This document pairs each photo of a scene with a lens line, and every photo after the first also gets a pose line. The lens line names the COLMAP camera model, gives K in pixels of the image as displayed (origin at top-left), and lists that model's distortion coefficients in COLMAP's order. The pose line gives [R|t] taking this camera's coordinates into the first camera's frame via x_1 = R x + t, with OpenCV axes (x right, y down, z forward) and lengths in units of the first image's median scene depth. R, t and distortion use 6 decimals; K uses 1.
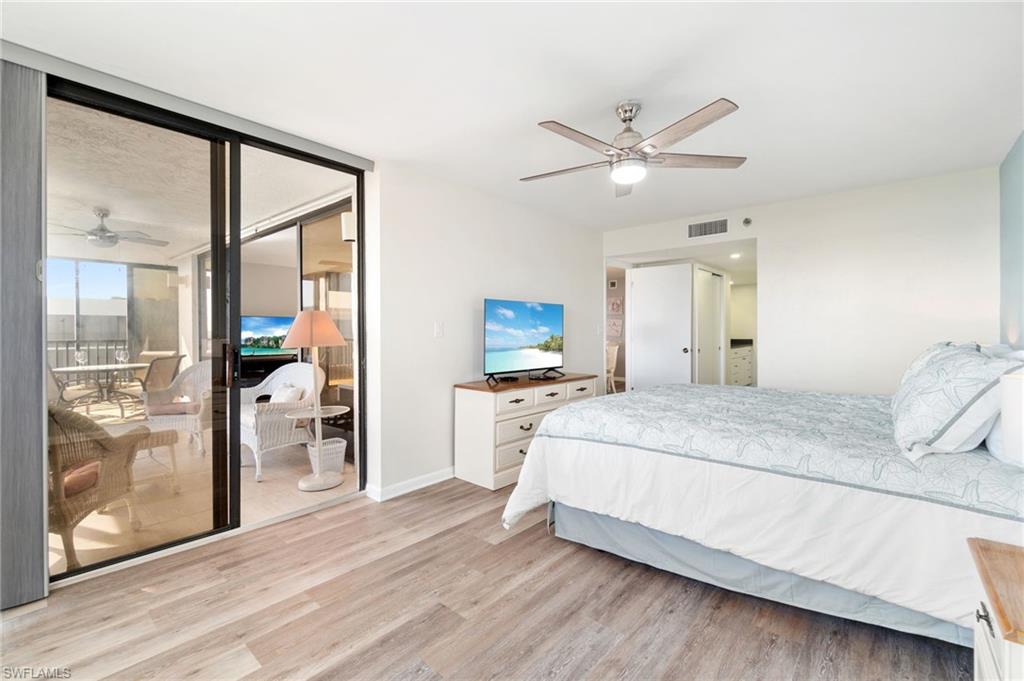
lens RADIAL K [[440.9, 0, 511.2], [0, 440.9, 337.0], [0, 0, 1]] dist [-0.000152, 0.000303]
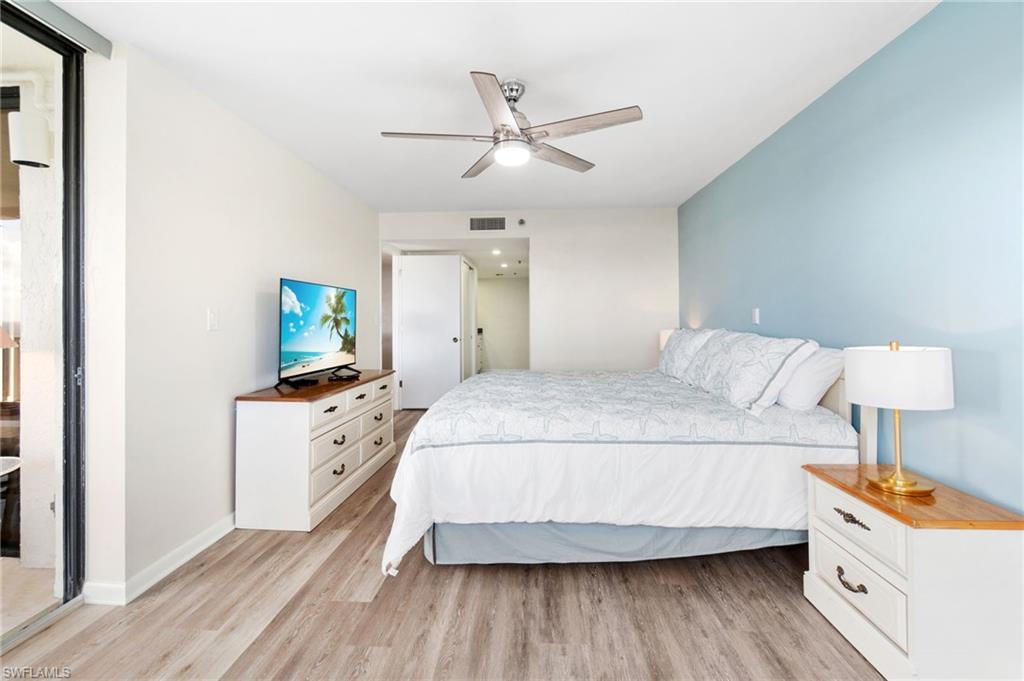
lens RADIAL K [[446.8, 0, 511.8], [0, 446.8, 318.7], [0, 0, 1]] dist [-0.004454, 0.000000]
pose [[0.792058, 0.001263, 0.610445, -0.310783], [0.011006, 0.999806, -0.016349, -0.000938], [-0.610347, 0.019667, 0.791890, 0.233177]]
